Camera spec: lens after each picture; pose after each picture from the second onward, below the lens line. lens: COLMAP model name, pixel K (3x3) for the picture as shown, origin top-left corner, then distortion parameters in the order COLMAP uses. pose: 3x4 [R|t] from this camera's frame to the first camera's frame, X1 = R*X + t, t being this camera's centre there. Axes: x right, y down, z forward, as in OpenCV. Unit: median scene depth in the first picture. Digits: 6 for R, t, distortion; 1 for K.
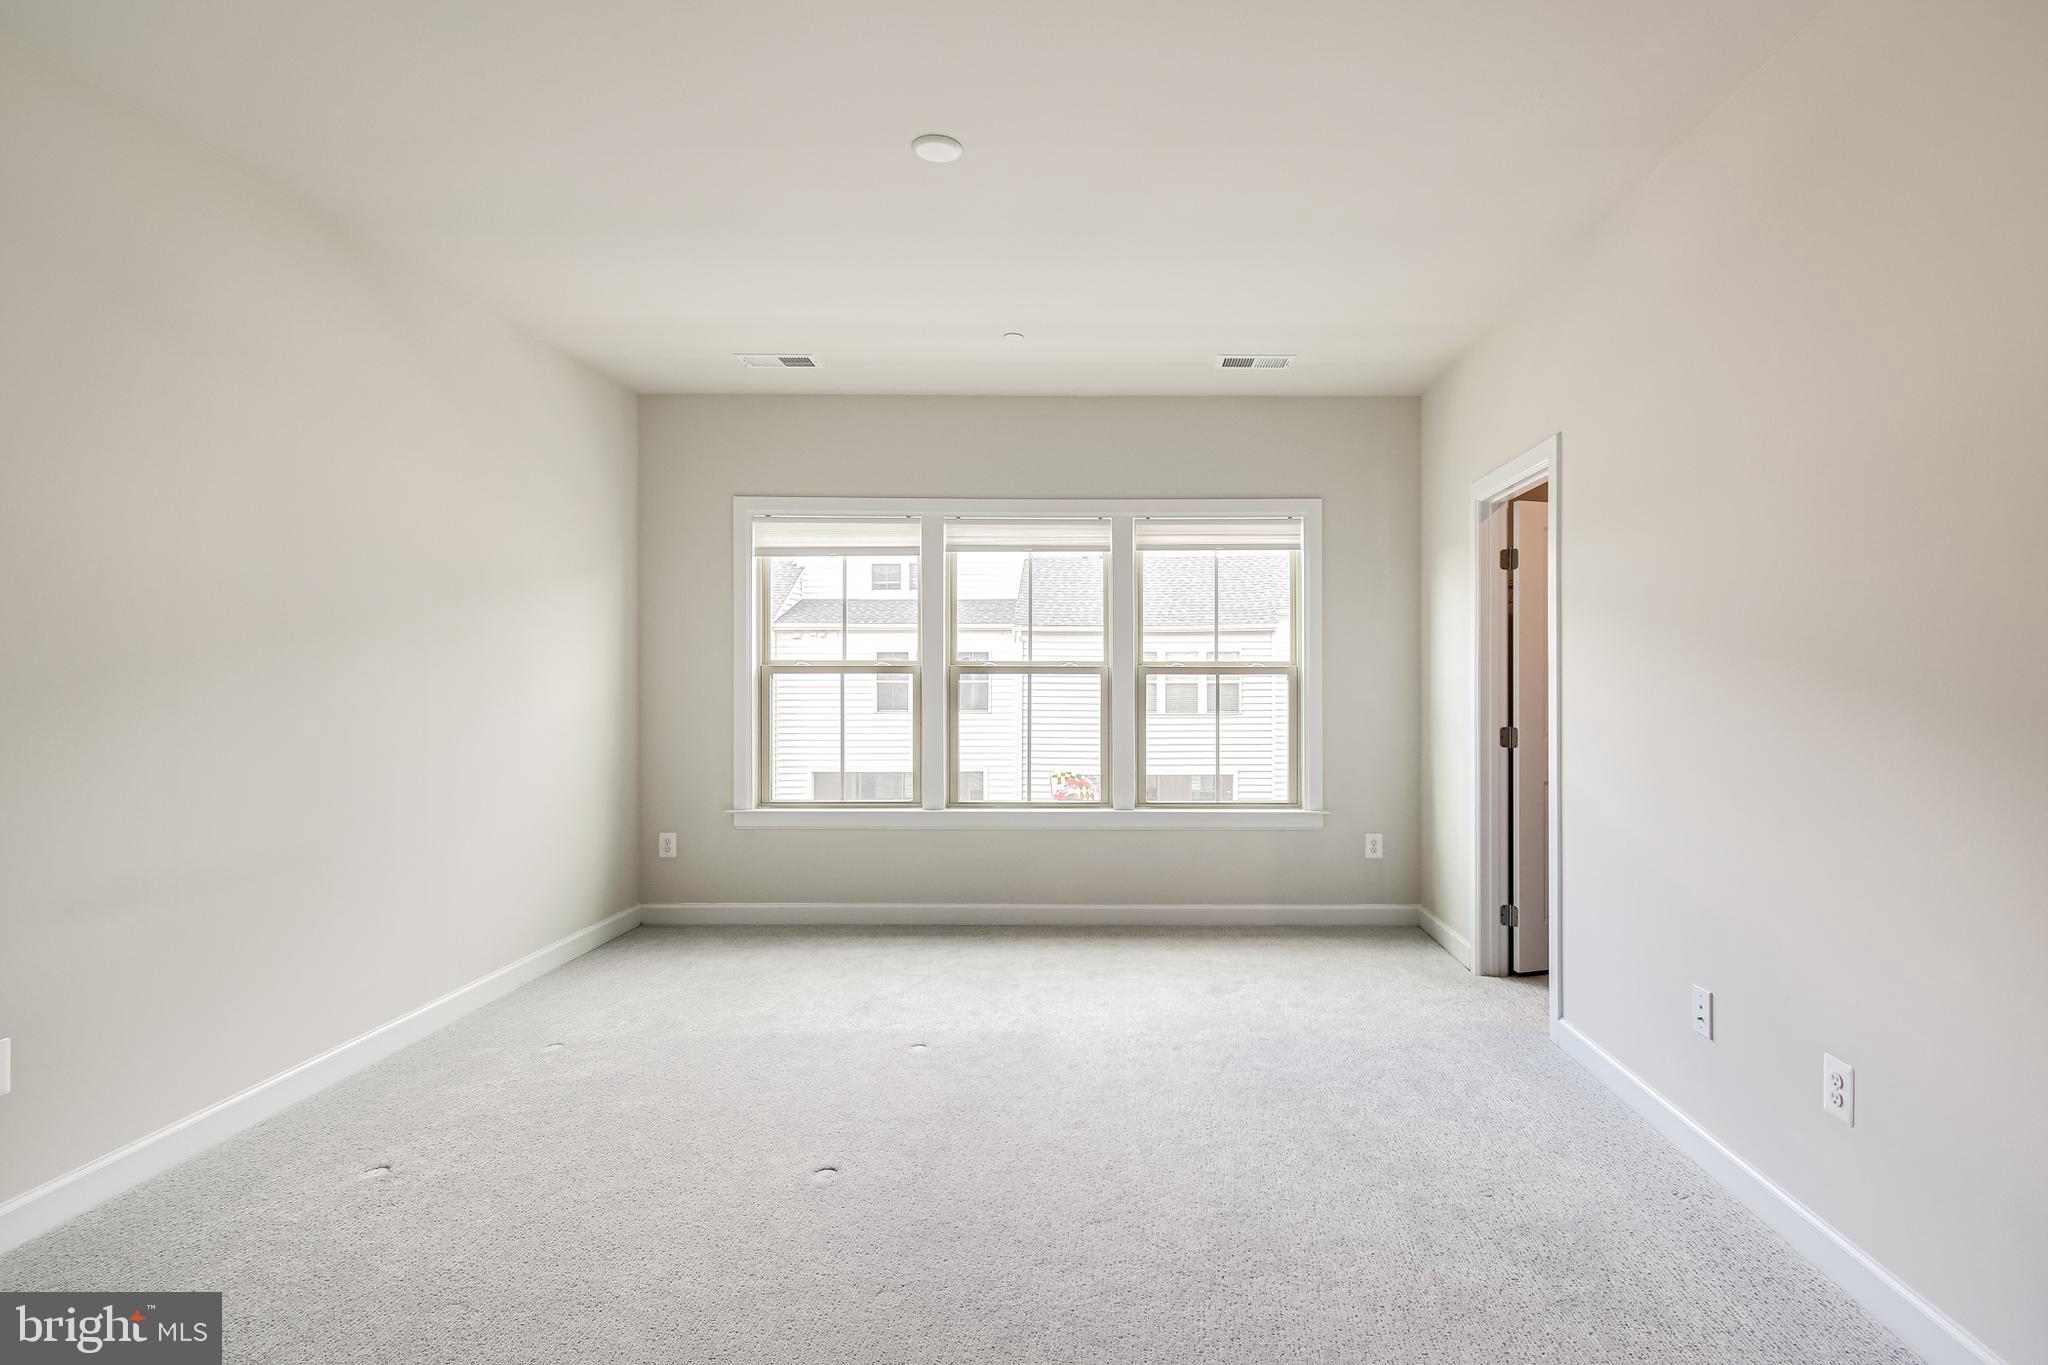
lens RADIAL K [[1008.4, 0, 1097.6], [0, 1008.4, 668.8], [0, 0, 1]] dist [-0.000878, -0.004154]
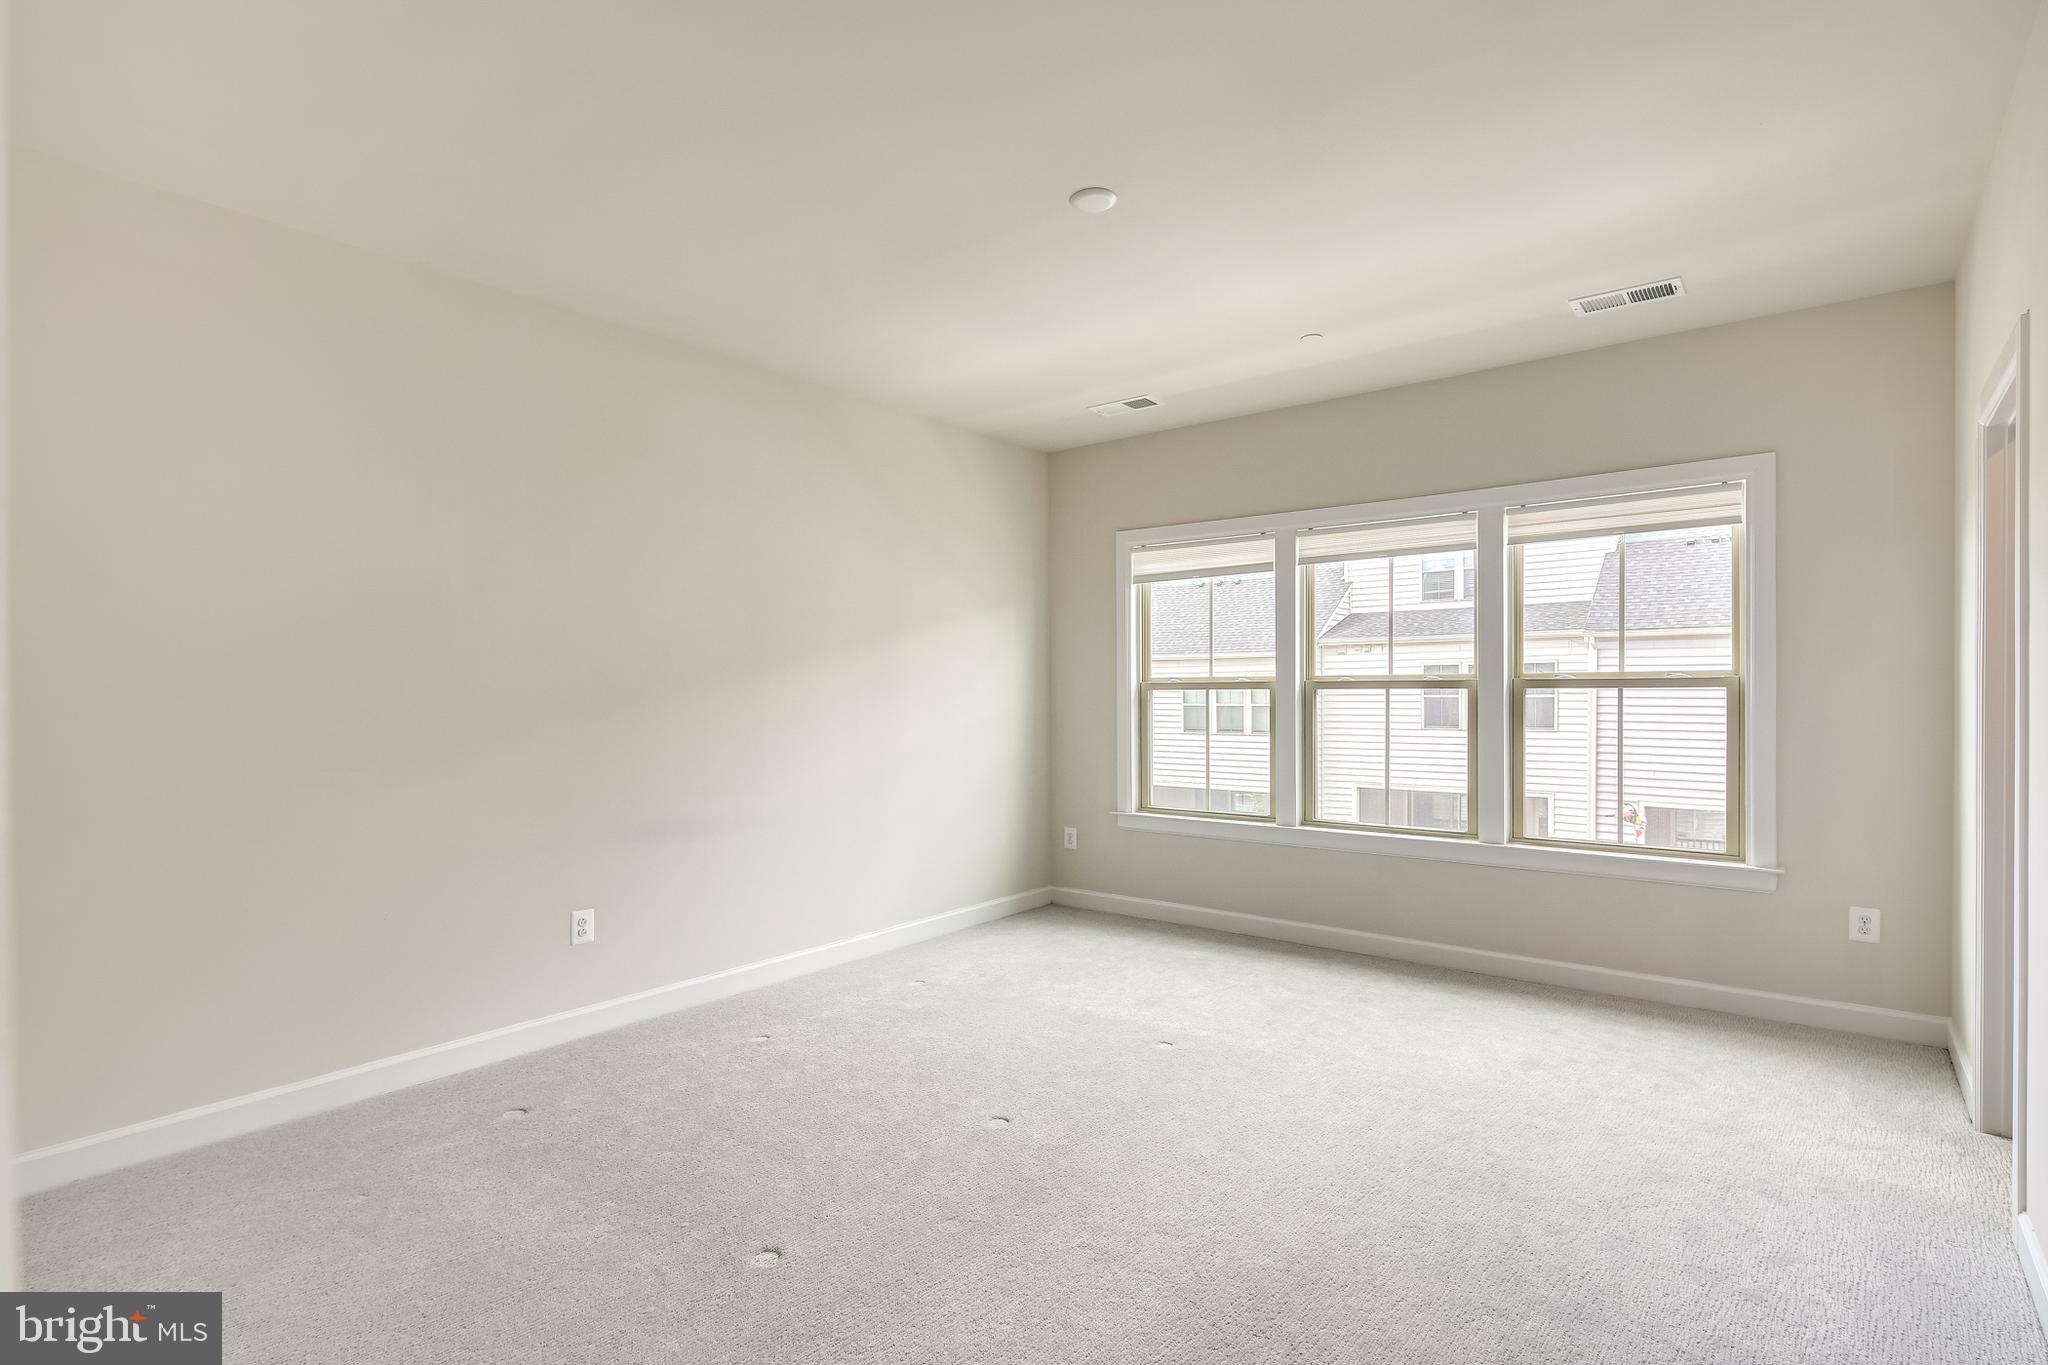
lens RADIAL K [[1008.4, 0, 1025.5], [0, 1008.4, 693.2], [0, 0, 1]] dist [-0.000878, -0.004154]
pose [[0.775734, -0.003764, -0.631049, 0.263290], [0.009741, 0.999934, 0.006010, 0.000545], [0.630985, -0.010809, 0.775719, 0.067520]]
